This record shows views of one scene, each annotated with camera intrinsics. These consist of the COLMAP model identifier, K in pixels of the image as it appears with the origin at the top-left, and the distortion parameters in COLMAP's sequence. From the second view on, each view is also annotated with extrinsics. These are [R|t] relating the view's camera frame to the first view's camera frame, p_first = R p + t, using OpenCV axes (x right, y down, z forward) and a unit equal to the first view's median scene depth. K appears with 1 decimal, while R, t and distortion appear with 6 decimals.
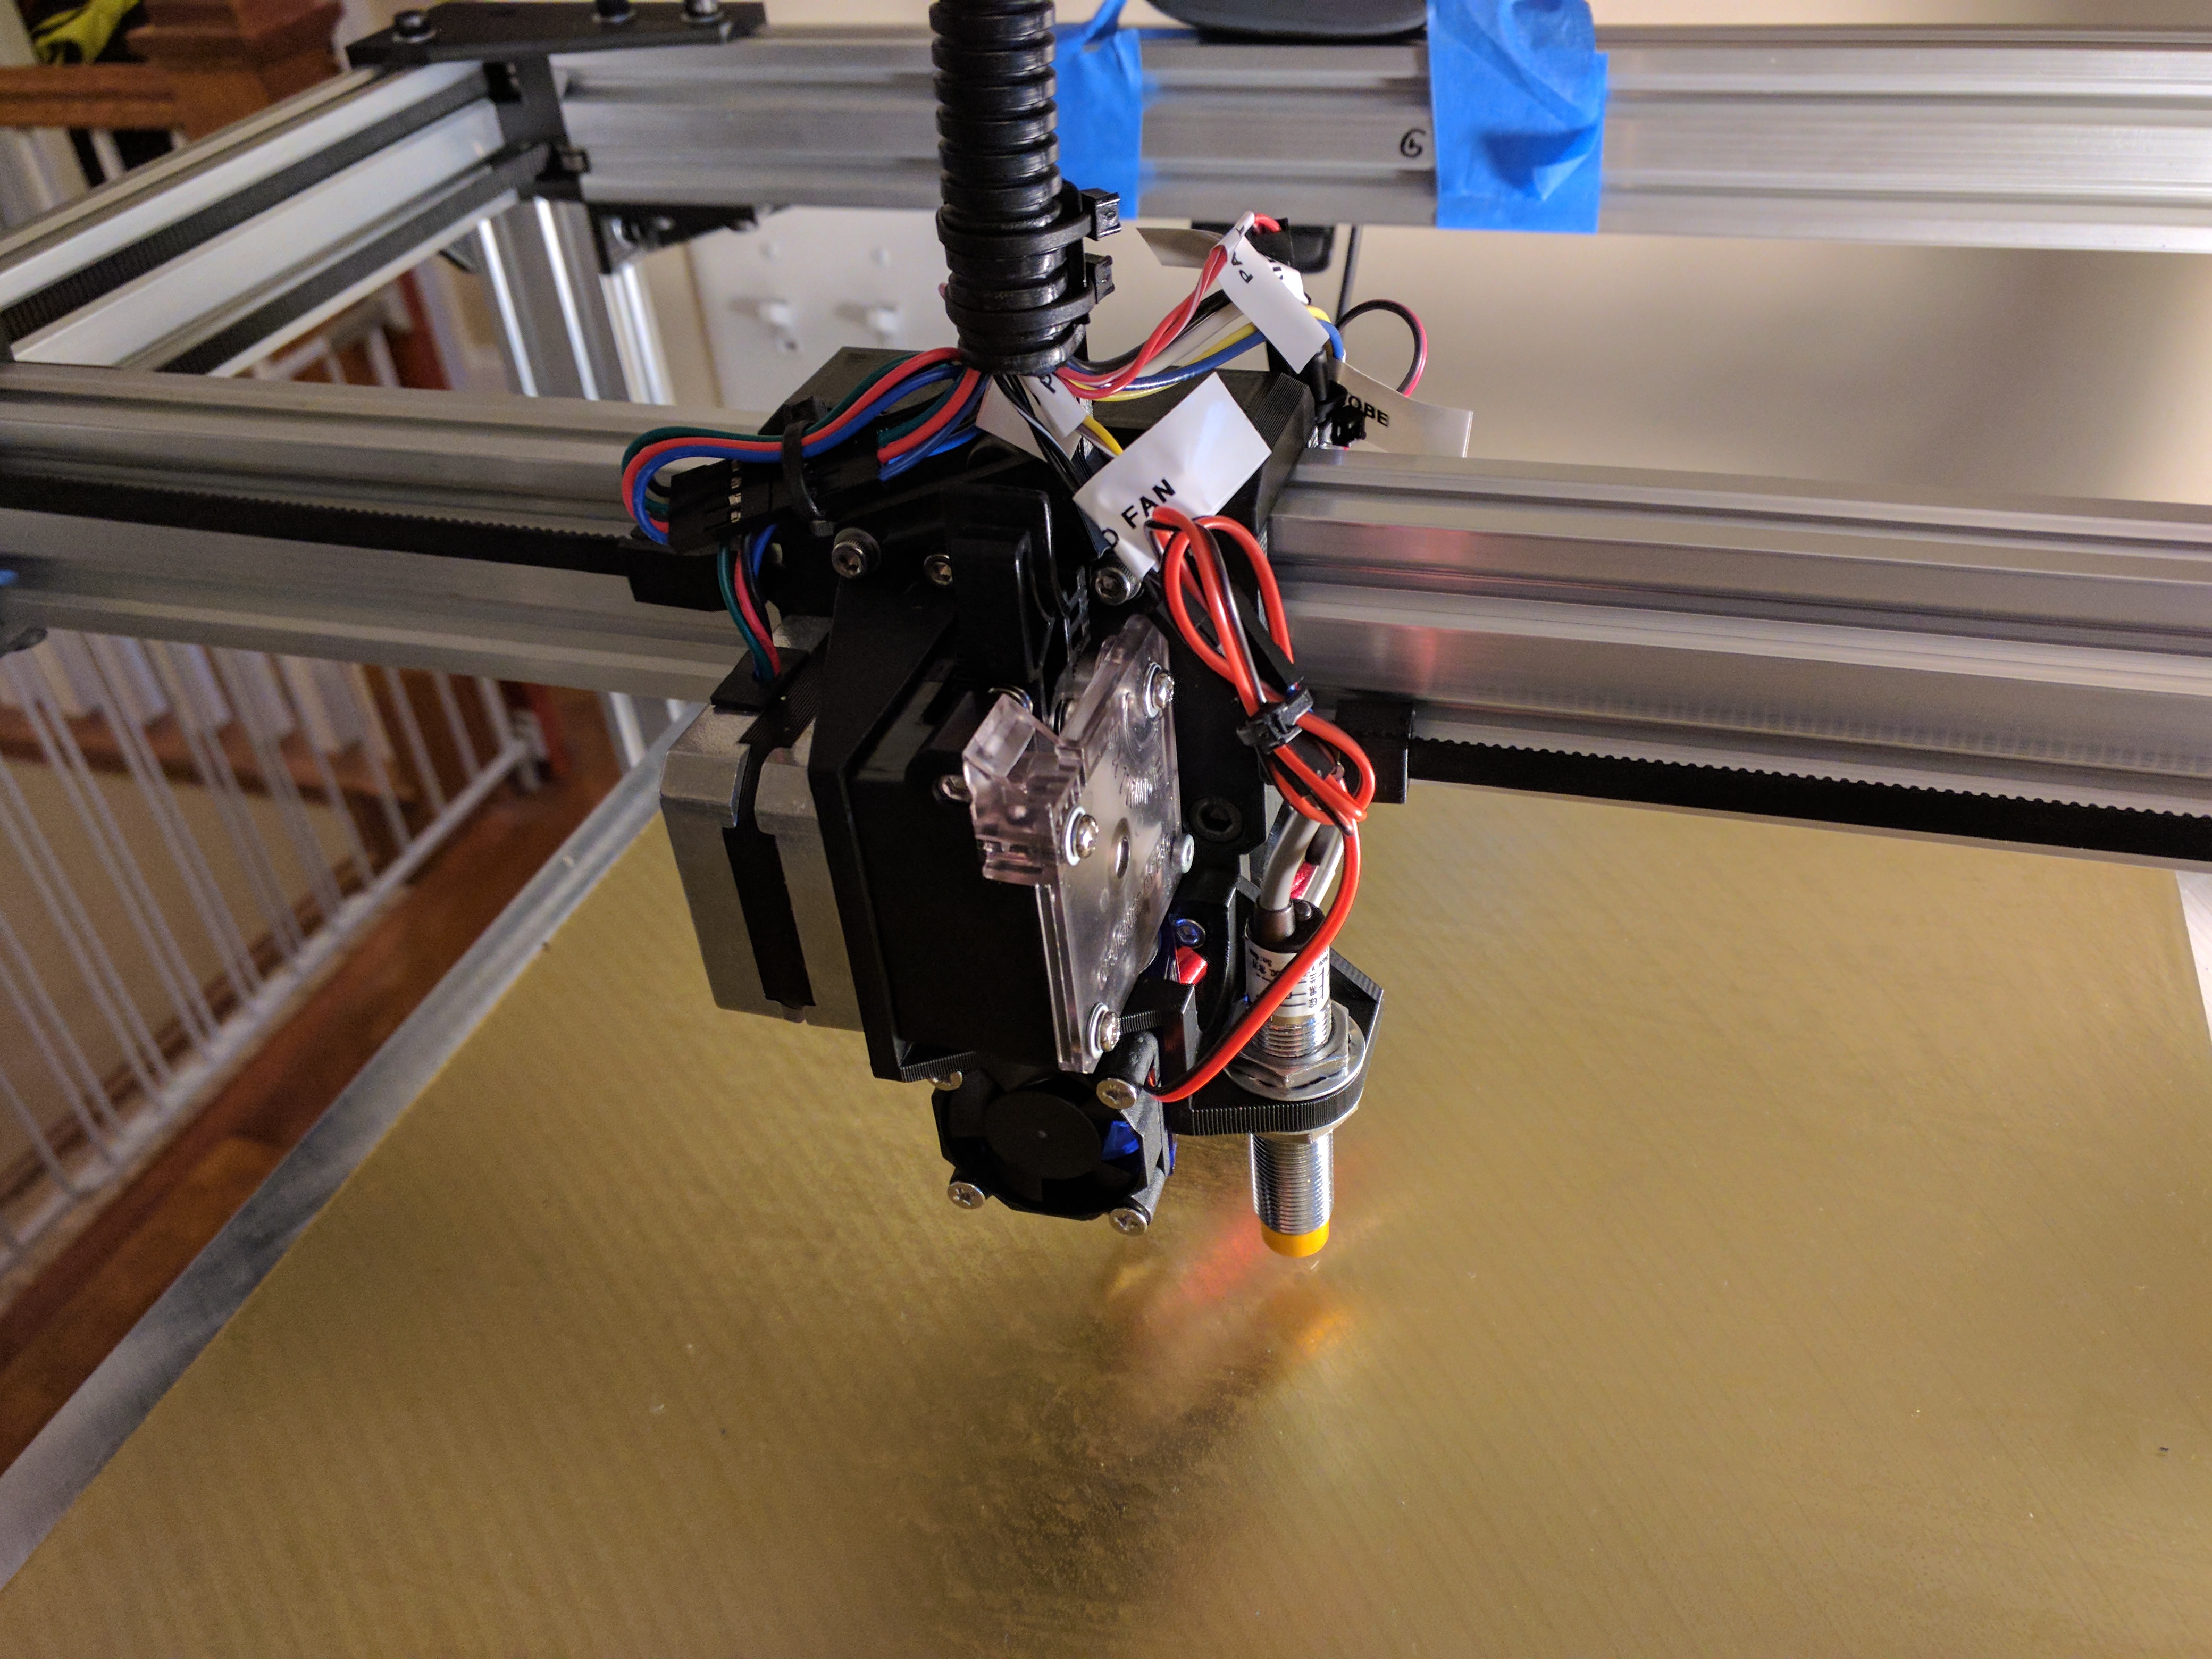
lens RADIAL K [[1894.1, 0, 1107.2], [0, 1894.1, 781.9], [0, 0, 1]] dist [0.053872, -0.109305]
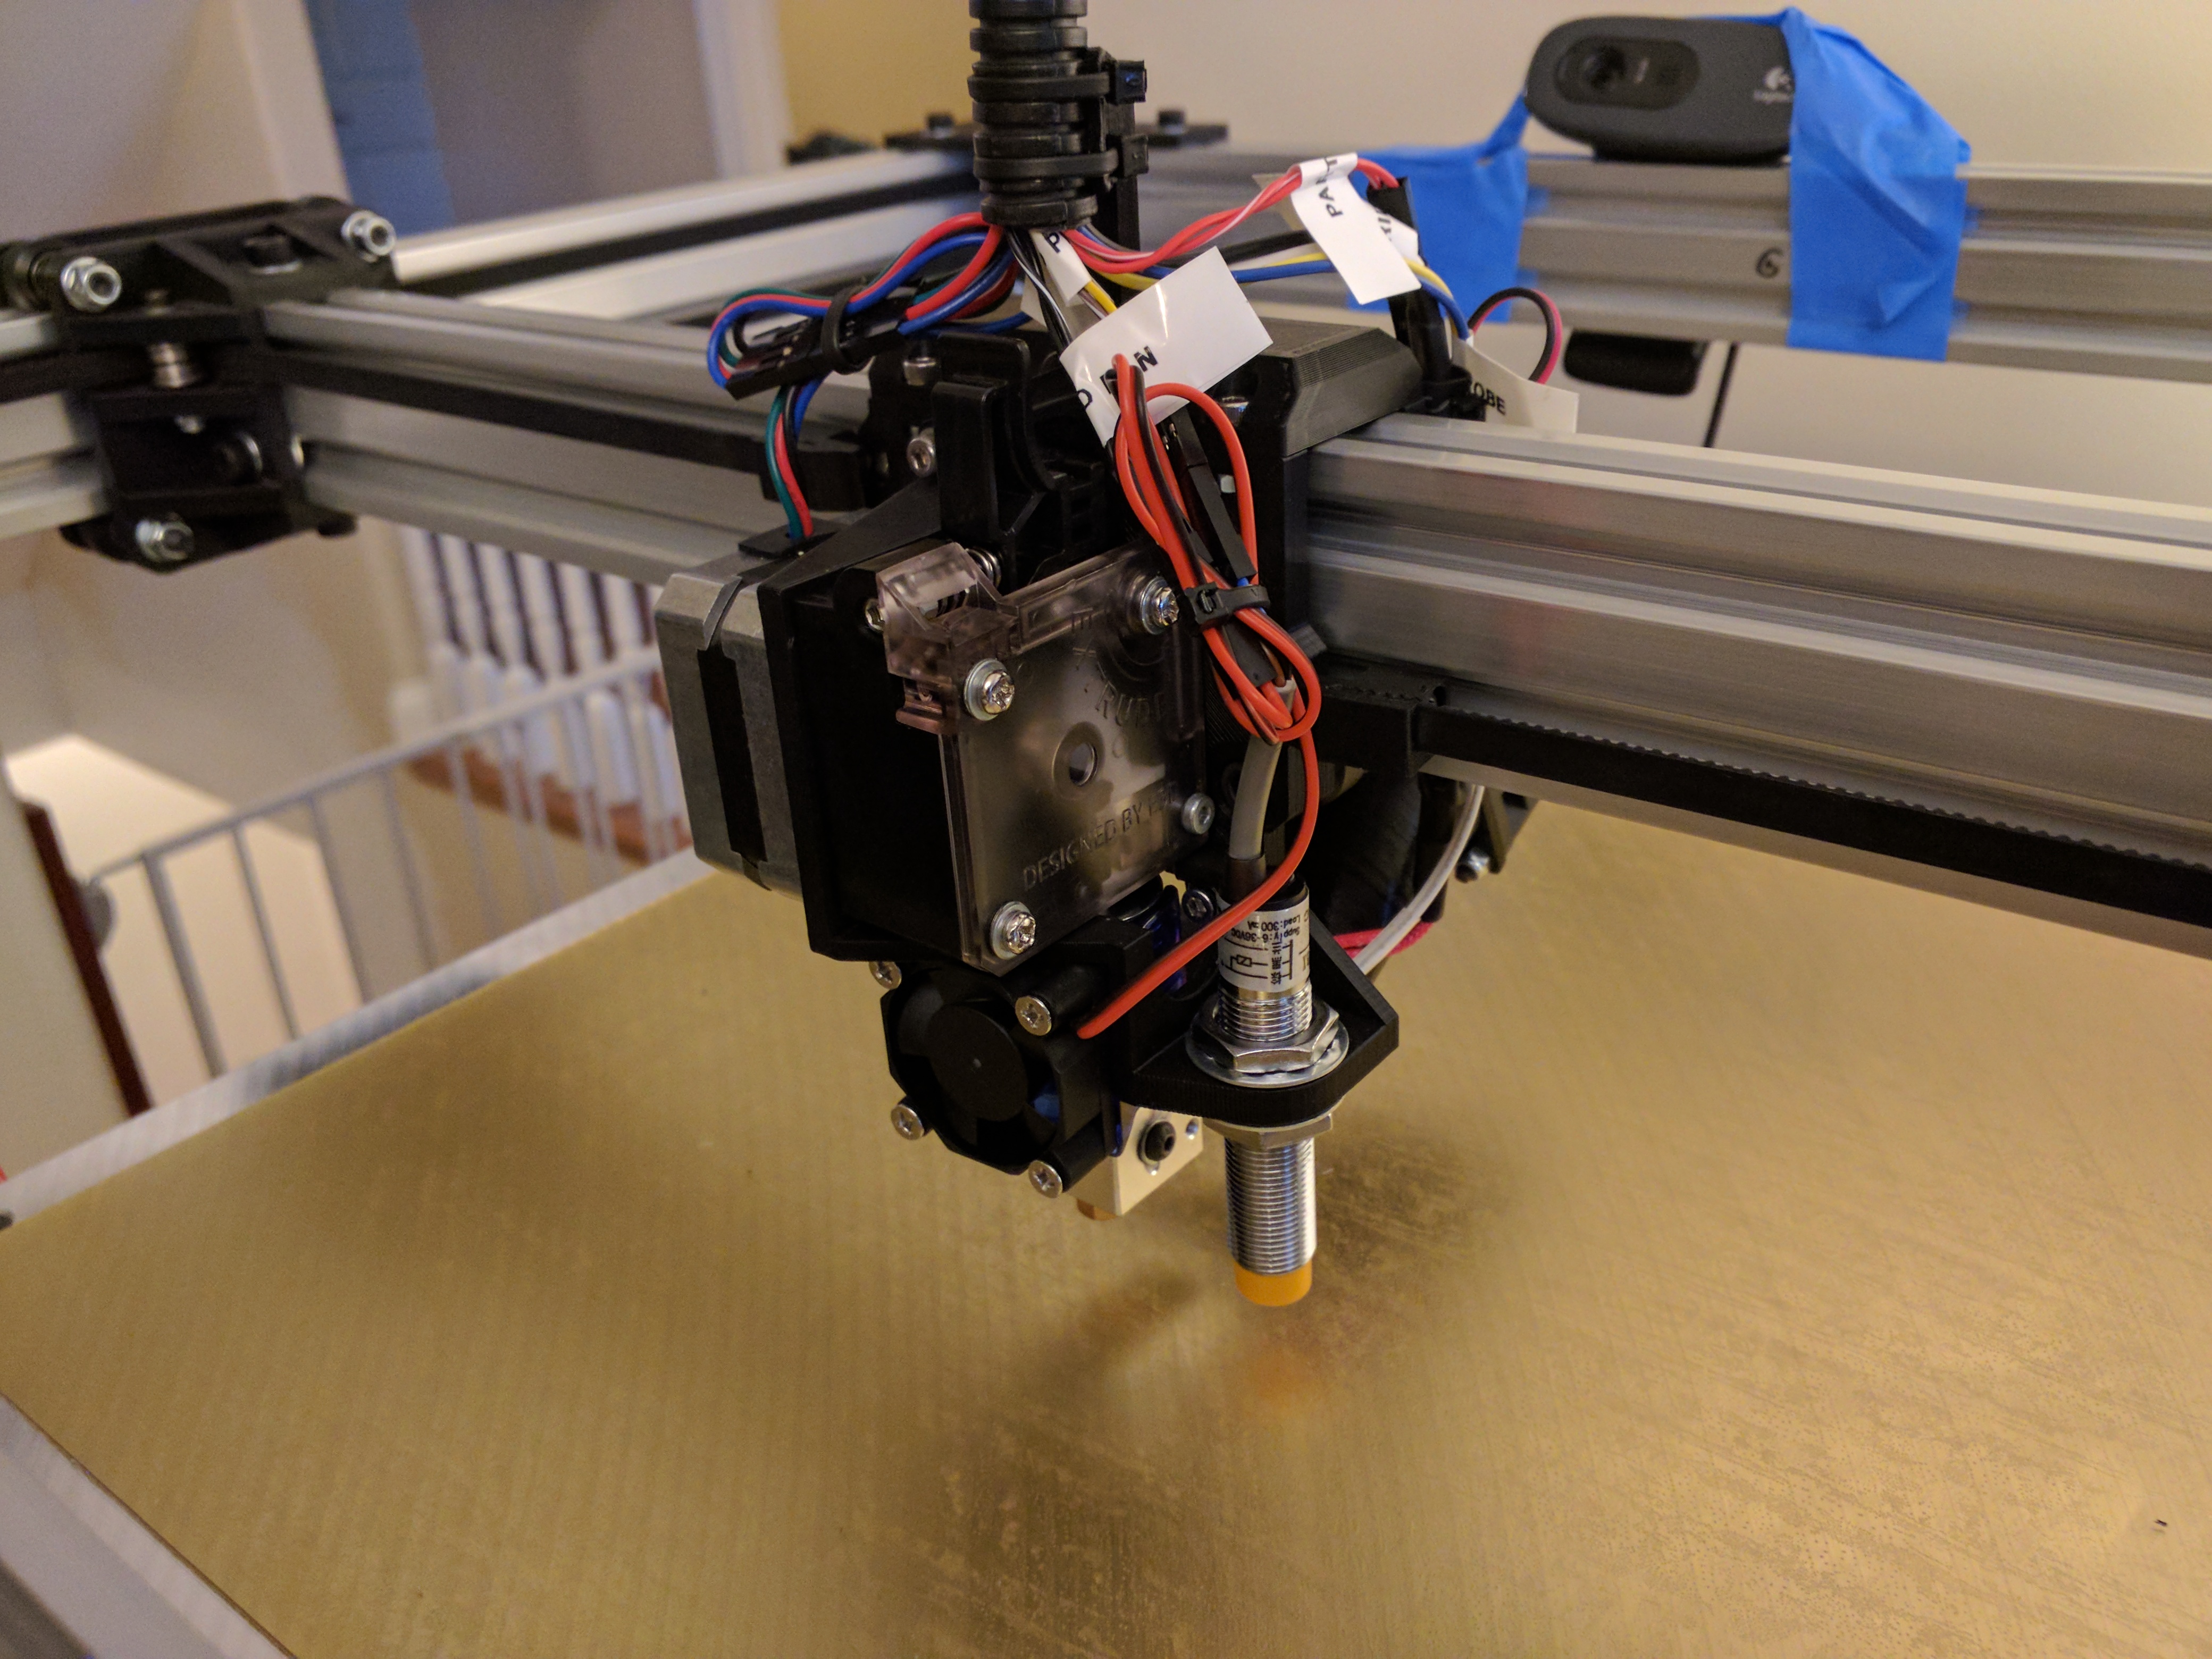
lens RADIAL K [[1894.1, 0, 1107.2], [0, 1894.1, 781.9], [0, 0, 1]] dist [0.053872, -0.109305]
pose [[0.935975, 0.165532, -0.310725, 0.331306], [-0.214973, 0.967651, -0.132052, 0.179443], [0.278815, 0.190395, 0.941282, 0.110717]]
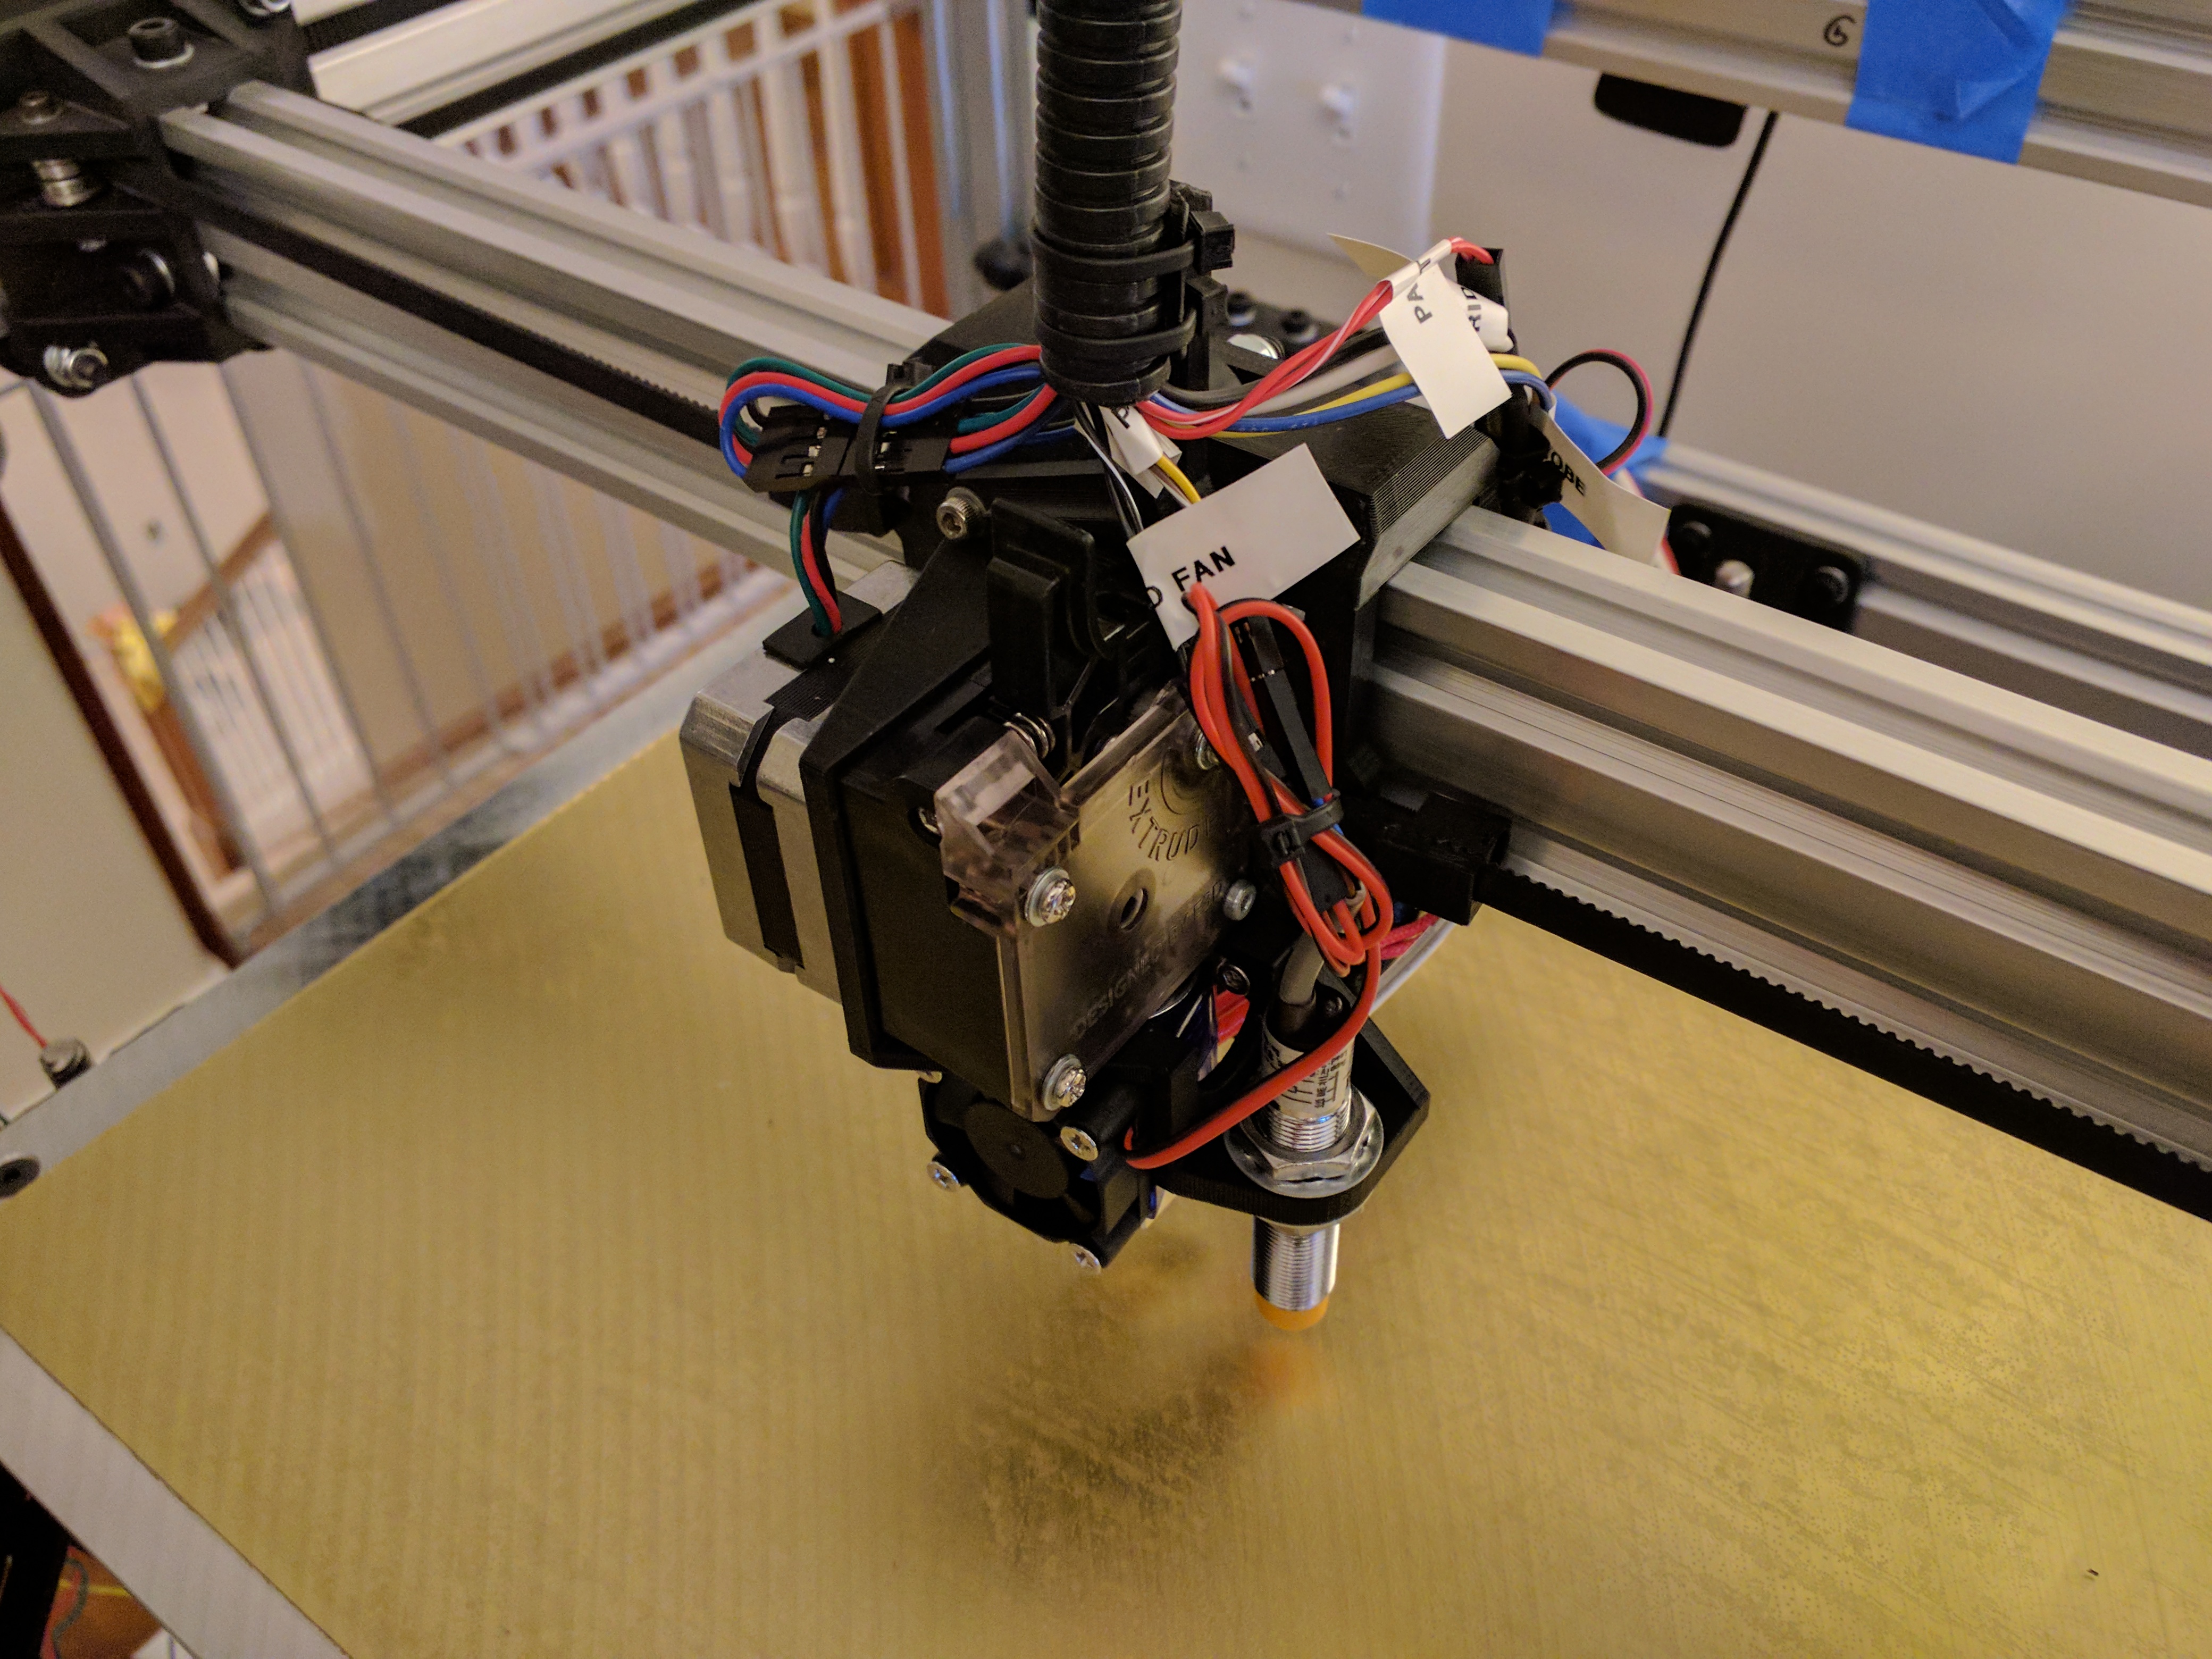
lens RADIAL K [[1910.2, 0, 1103.8], [0, 1910.2, 767.0], [0, 0, 1]] dist [0.055119, -0.108524]
pose [[0.944626, 0.251486, -0.210801, 0.181388], [-0.225739, 0.964251, 0.138790, -0.162040], [0.238168, -0.083519, 0.967626, 0.097796]]
